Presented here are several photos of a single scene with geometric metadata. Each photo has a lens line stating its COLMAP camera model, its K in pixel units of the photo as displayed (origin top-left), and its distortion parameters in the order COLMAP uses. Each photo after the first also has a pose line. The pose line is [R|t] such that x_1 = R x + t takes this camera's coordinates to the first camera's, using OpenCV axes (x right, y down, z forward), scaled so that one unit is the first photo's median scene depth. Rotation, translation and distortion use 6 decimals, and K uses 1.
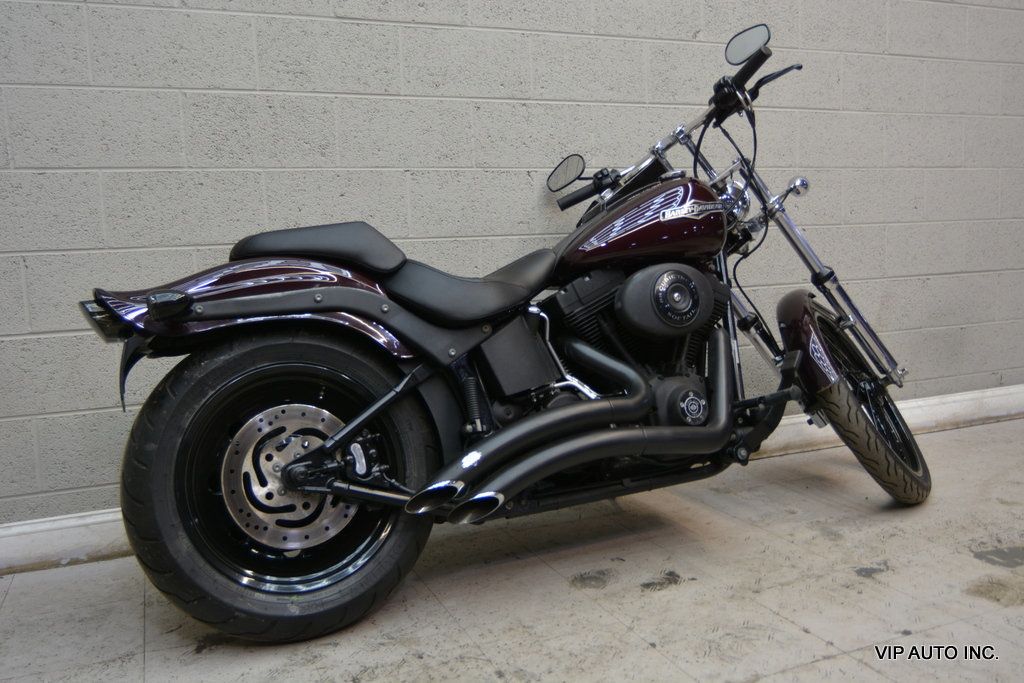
lens RADIAL K [[830.6, 0, 503.0], [0, 830.6, 345.5], [0, 0, 1]] dist [-0.028528, 0.020822]
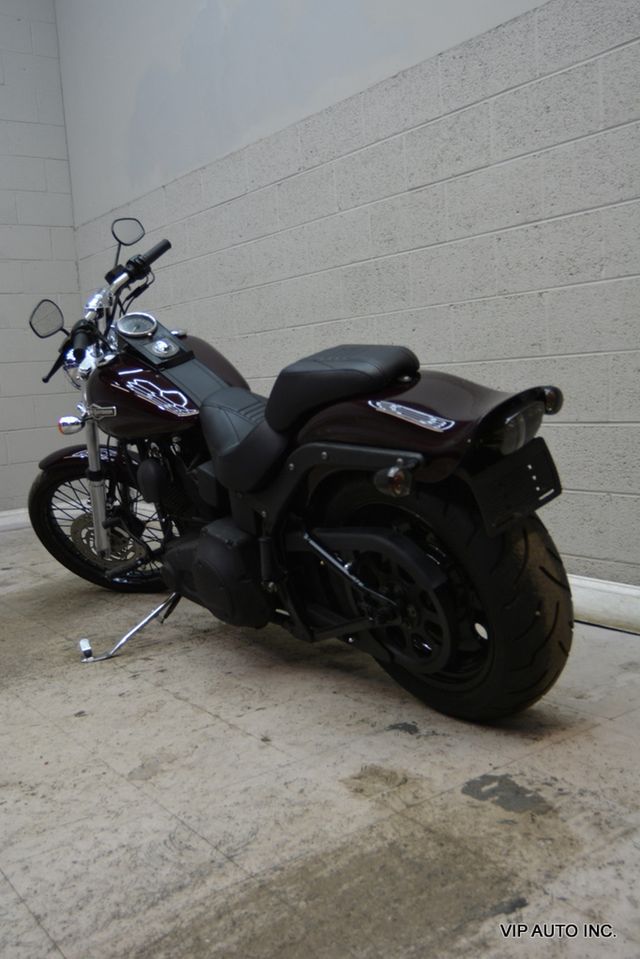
lens RADIAL K [[911.5, 0, 305.4], [0, 911.5, 485.7], [0, 0, 1]] dist [-0.015933, 0.000000]
pose [[0.226318, 0.129160, -0.965452, 1.351374], [-0.067190, 0.990879, 0.116811, -0.113817], [0.971733, 0.038432, 0.232932, 0.615587]]
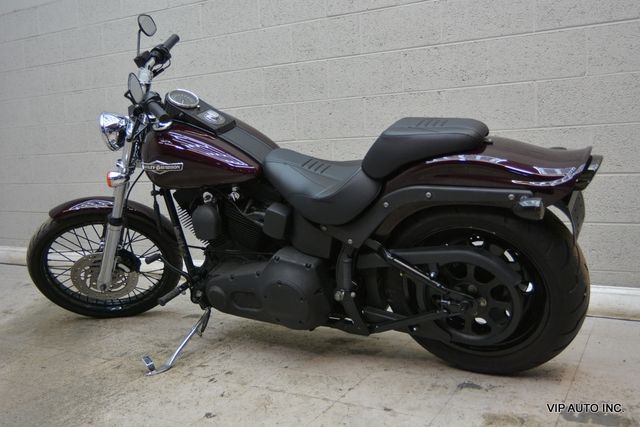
lens RADIAL K [[608.3, 0, 317.8], [0, 608.3, 213.5], [0, 0, 1]] dist [-0.015933, 0.000000]
pose [[0.616529, 0.091454, -0.782003, 1.008739], [-0.072757, 0.995599, 0.059073, -0.046766], [0.783963, 0.020476, 0.620469, 0.178828]]
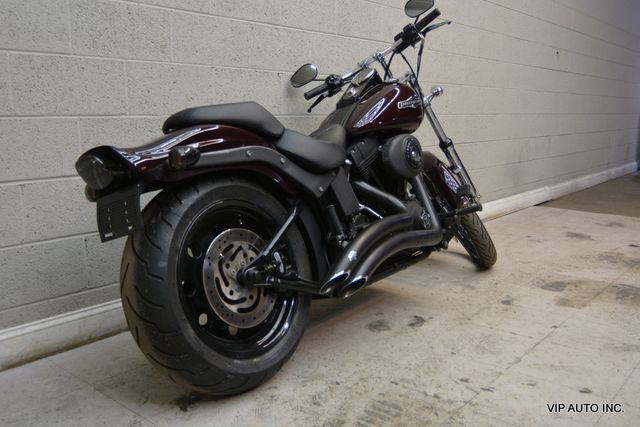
lens RADIAL K [[563.3, 0, 313.5], [0, 563.3, 209.8], [0, 0, 1]] dist [-0.038919, 0.033102]
pose [[0.897380, -0.043747, 0.439085, -0.479519], [0.032453, 0.998922, 0.033199, 0.009926], [-0.440064, -0.015542, 0.897832, 0.059159]]
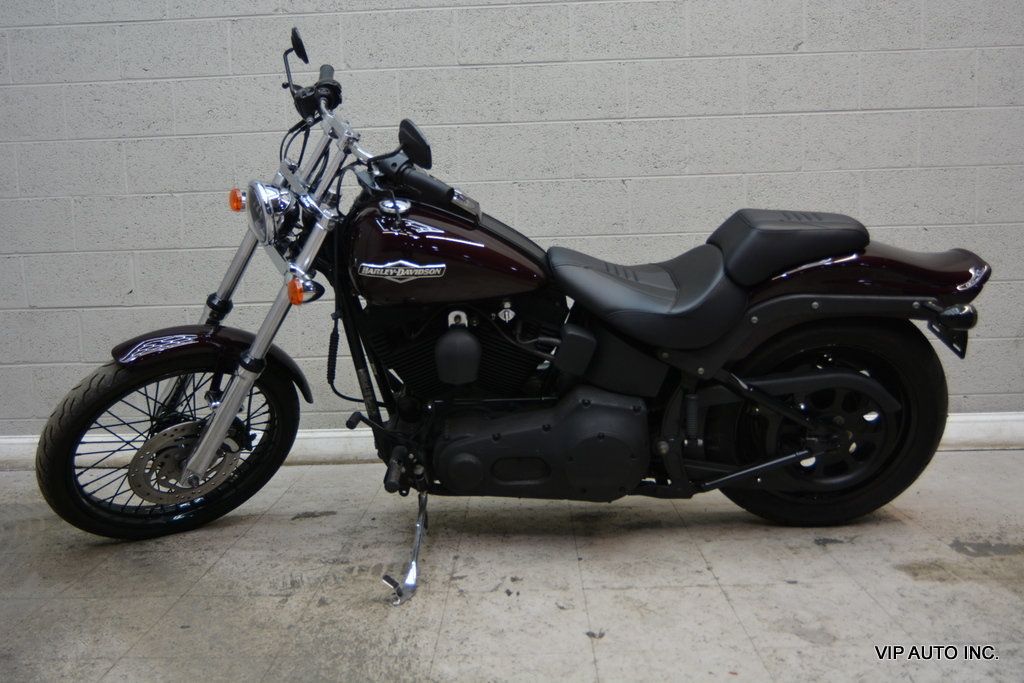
lens RADIAL K [[901.3, 0, 506.0], [0, 901.3, 313.8], [0, 0, 1]] dist [-0.038919, 0.033102]
pose [[0.914945, 0.036761, -0.401900, 0.503045], [-0.051812, 0.998301, -0.026641, 0.023719], [0.400238, 0.045198, 0.915296, -0.262373]]
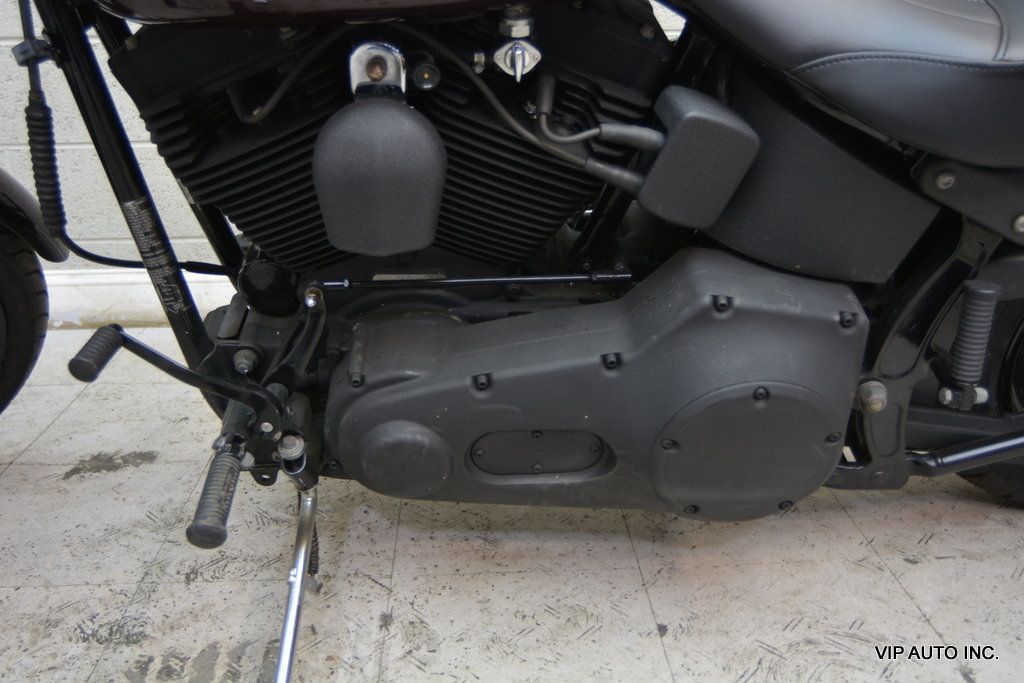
lens RADIAL K [[901.3, 0, 504.7], [0, 901.3, 339.4], [0, 0, 1]] dist [-0.038919, 0.033102]
pose [[0.938622, 0.150068, -0.310594, 0.197141], [-0.068184, 0.963358, 0.259409, 0.012463], [0.338142, -0.222310, 0.914461, 0.358457]]
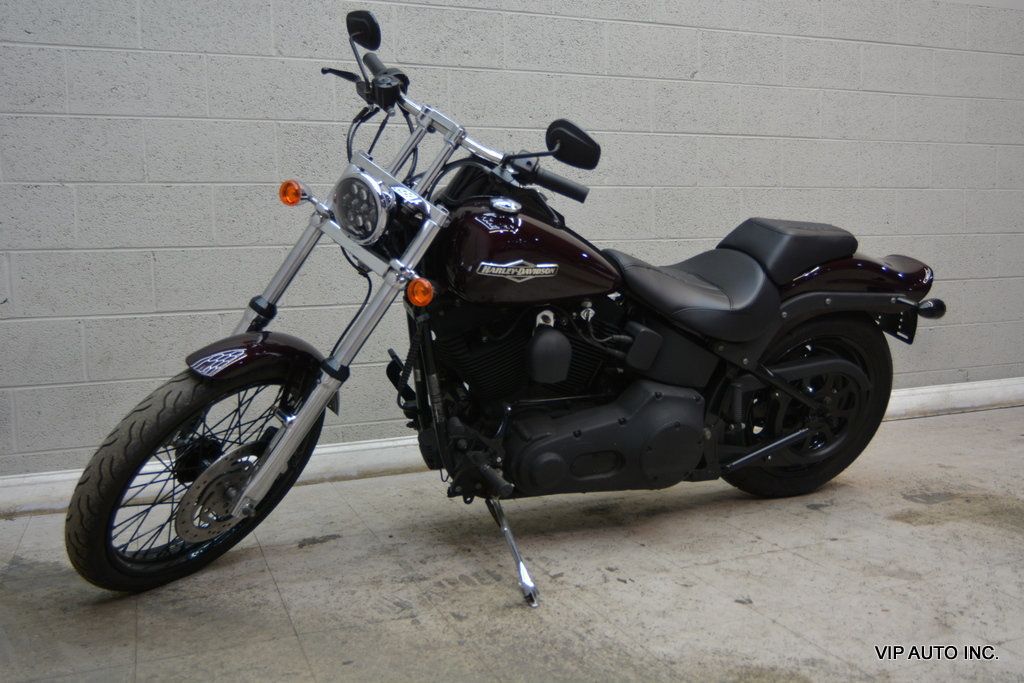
lens RADIAL K [[901.3, 0, 513.6], [0, 901.3, 339.7], [0, 0, 1]] dist [-0.038919, 0.033102]
pose [[0.999903, 0.013761, -0.002335, -0.023205], [-0.013824, 0.999472, -0.029393, 0.062182], [0.001929, 0.029423, 0.999565, -0.380352]]
